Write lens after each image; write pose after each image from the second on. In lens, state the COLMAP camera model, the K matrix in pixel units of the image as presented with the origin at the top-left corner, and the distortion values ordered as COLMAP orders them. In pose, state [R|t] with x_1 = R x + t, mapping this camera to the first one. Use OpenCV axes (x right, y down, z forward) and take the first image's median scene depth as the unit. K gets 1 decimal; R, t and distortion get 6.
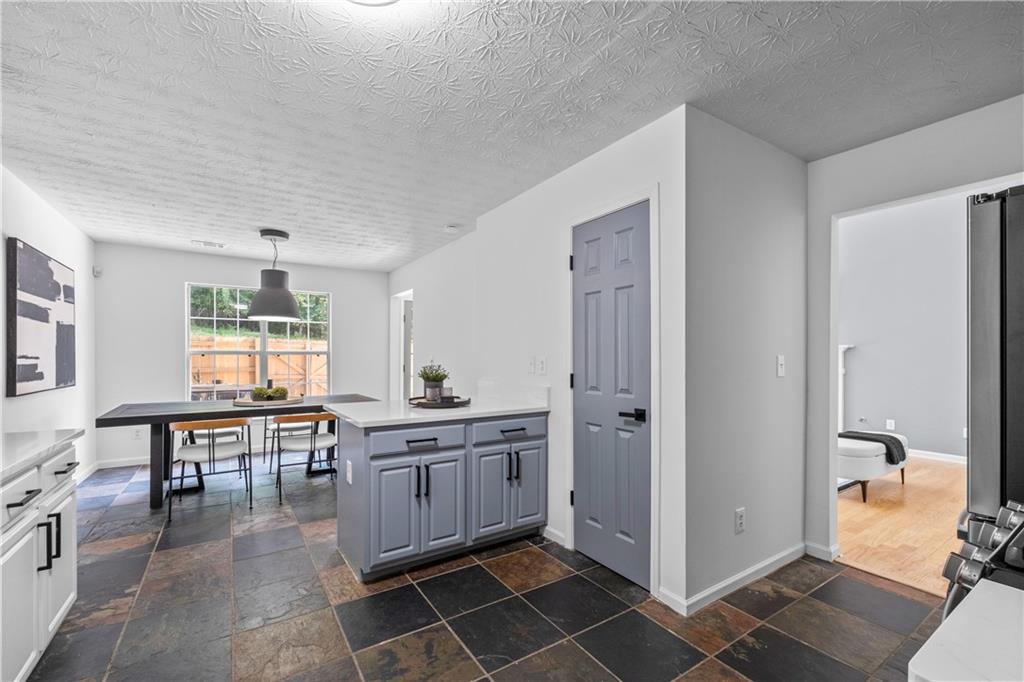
lens RADIAL K [[432.6, 0, 518.0], [0, 432.6, 356.2], [0, 0, 1]] dist [-0.000357, 0.000059]
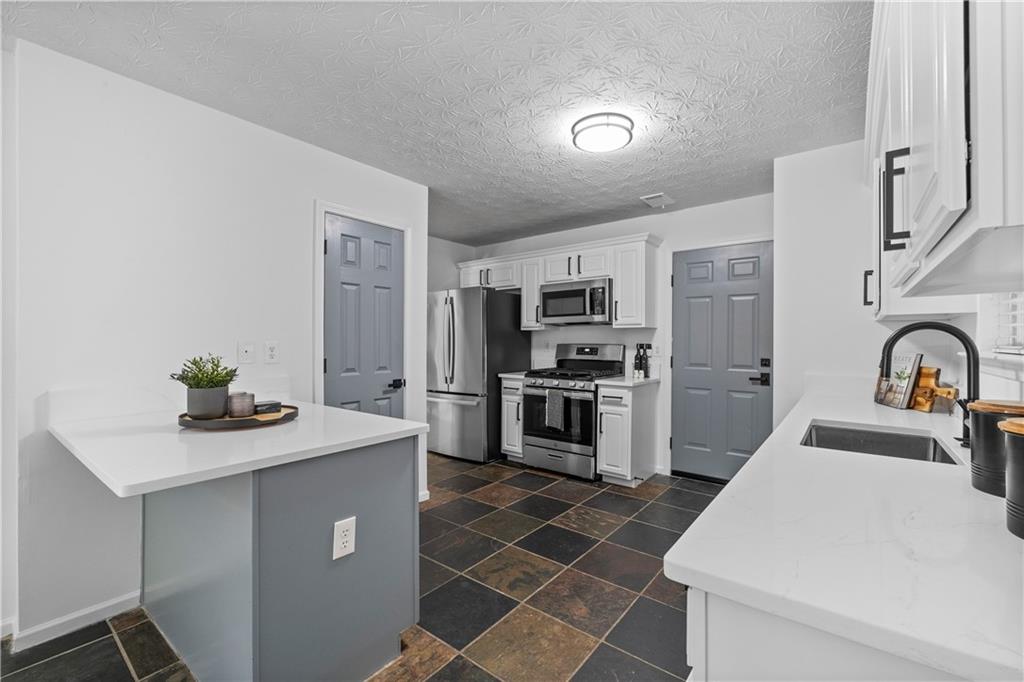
lens RADIAL K [[430.0, 0, 512.0], [0, 430.0, 341.0], [0, 0, 1]] dist [-0.012092, 0.004979]
pose [[-0.308054, -0.001270, 0.951368, -0.837453], [-0.002019, 0.999998, 0.000681, -0.001396], [-0.951367, -0.001711, -0.308056, 0.795931]]
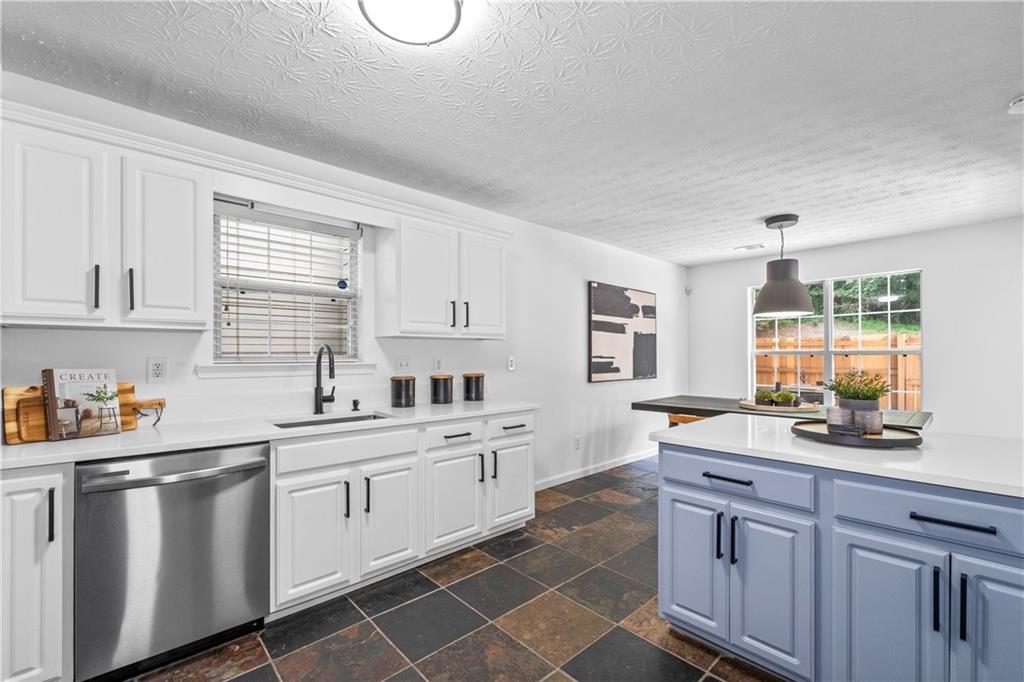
lens RADIAL K [[435.7, 0, 520.5], [0, 435.7, 353.3], [0, 0, 1]] dist [0.000661, 0.000301]
pose [[0.167163, -0.007932, -0.985897, 0.321673], [0.000636, 0.999968, -0.007938, 0.000714], [0.985929, 0.000699, 0.167163, 0.439608]]
